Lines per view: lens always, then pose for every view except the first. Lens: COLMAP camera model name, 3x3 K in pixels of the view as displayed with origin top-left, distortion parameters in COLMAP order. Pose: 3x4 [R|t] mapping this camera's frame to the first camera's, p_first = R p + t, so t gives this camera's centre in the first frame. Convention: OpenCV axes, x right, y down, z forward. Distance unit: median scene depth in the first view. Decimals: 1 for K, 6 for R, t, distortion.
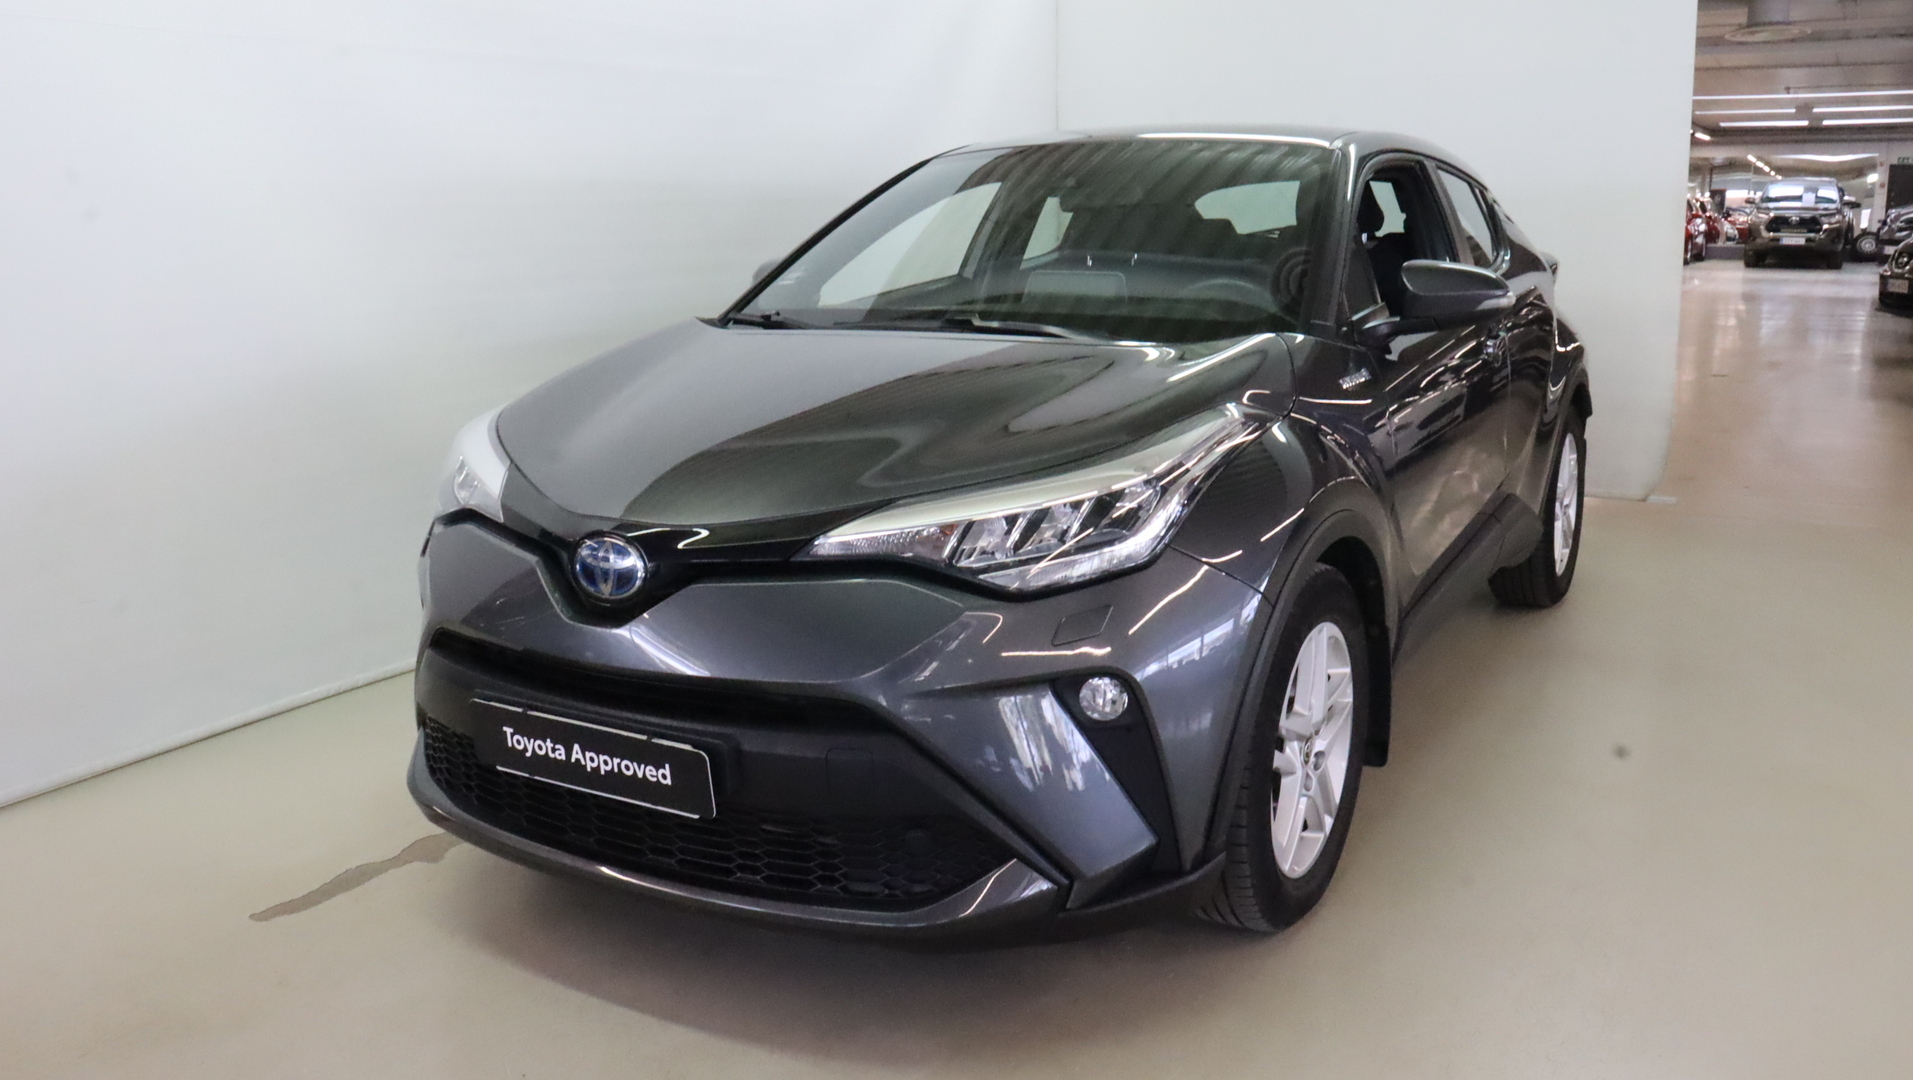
lens RADIAL K [[1615.5, 0, 966.3], [0, 1615.5, 524.4], [0, 0, 1]] dist [-0.191443, 0.206485]
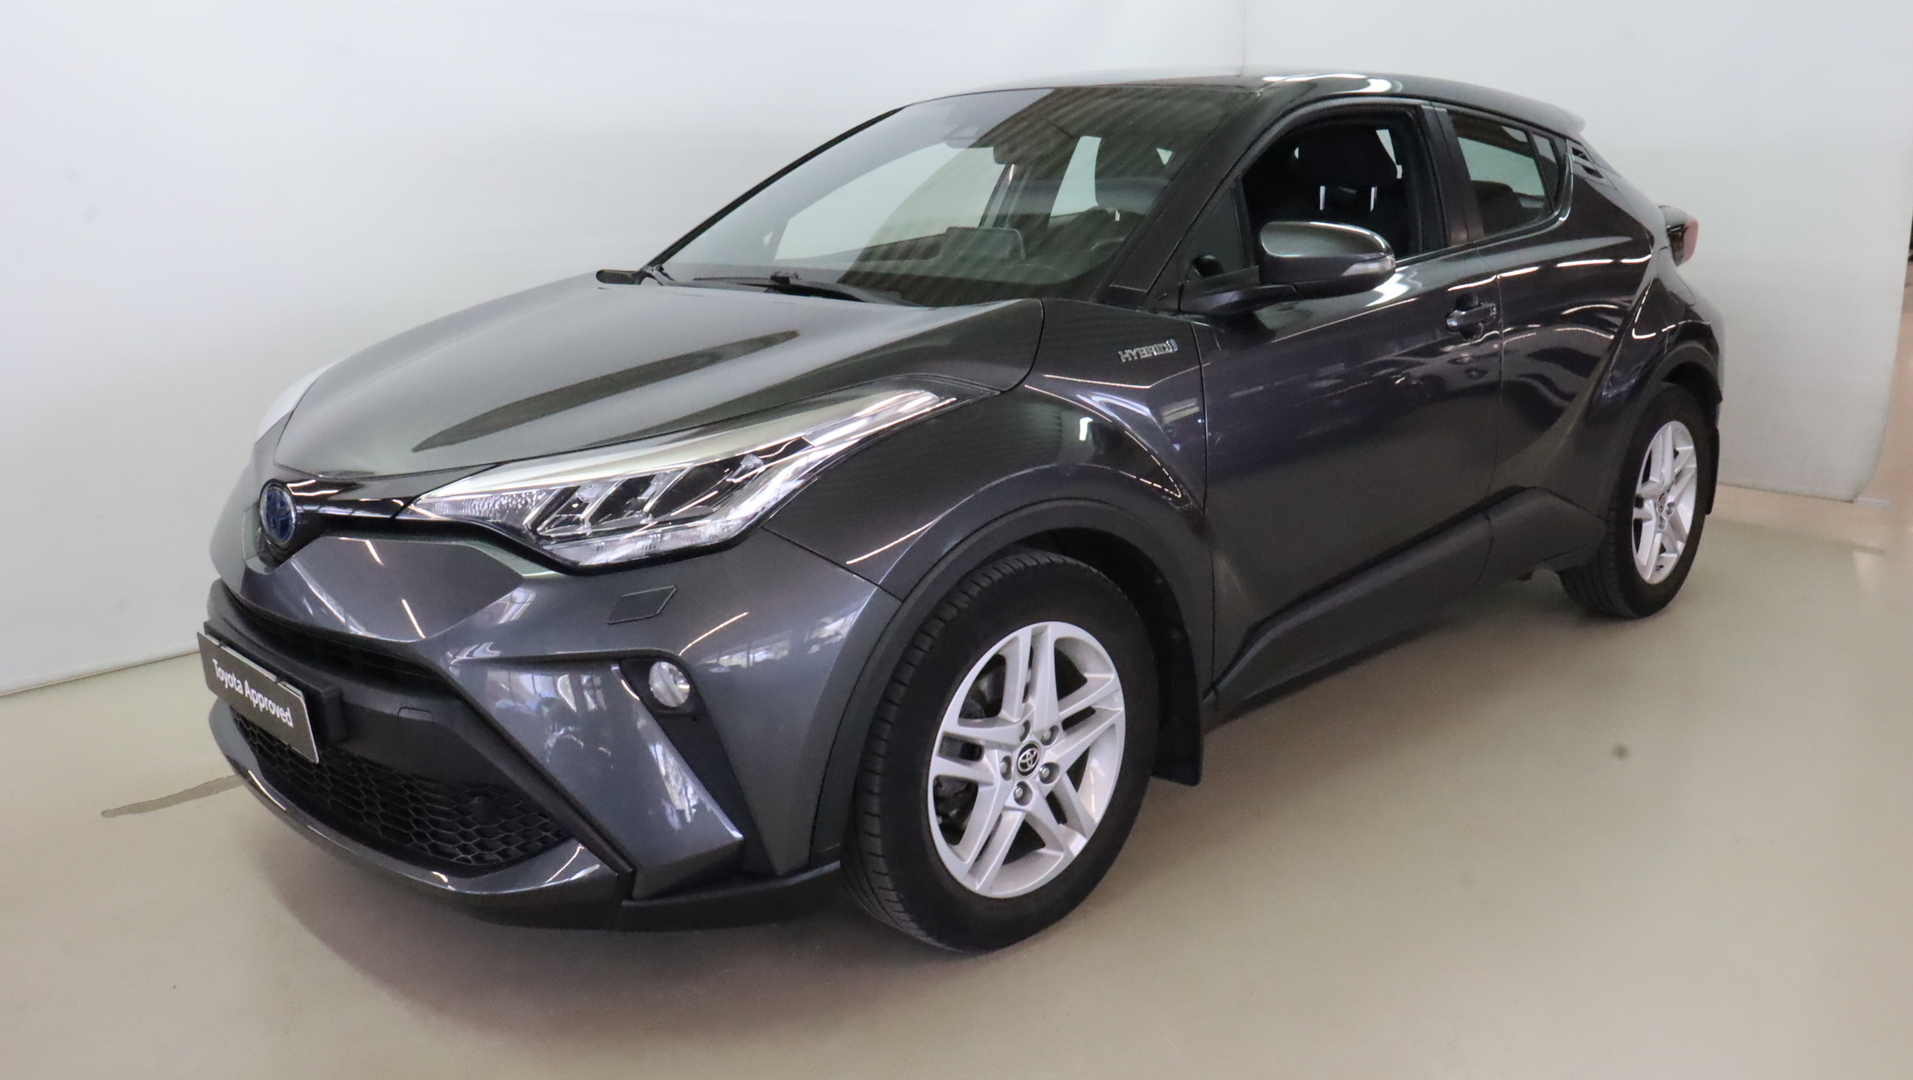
lens RADIAL K [[1631.9, 0, 964.8], [0, 1631.9, 515.3], [0, 0, 1]] dist [-0.192410, 0.196035]
pose [[0.961717, 0.058980, -0.267622, 0.454530], [-0.051474, 0.998061, 0.034986, -0.030613], [0.269167, -0.019871, 0.962888, 0.113121]]
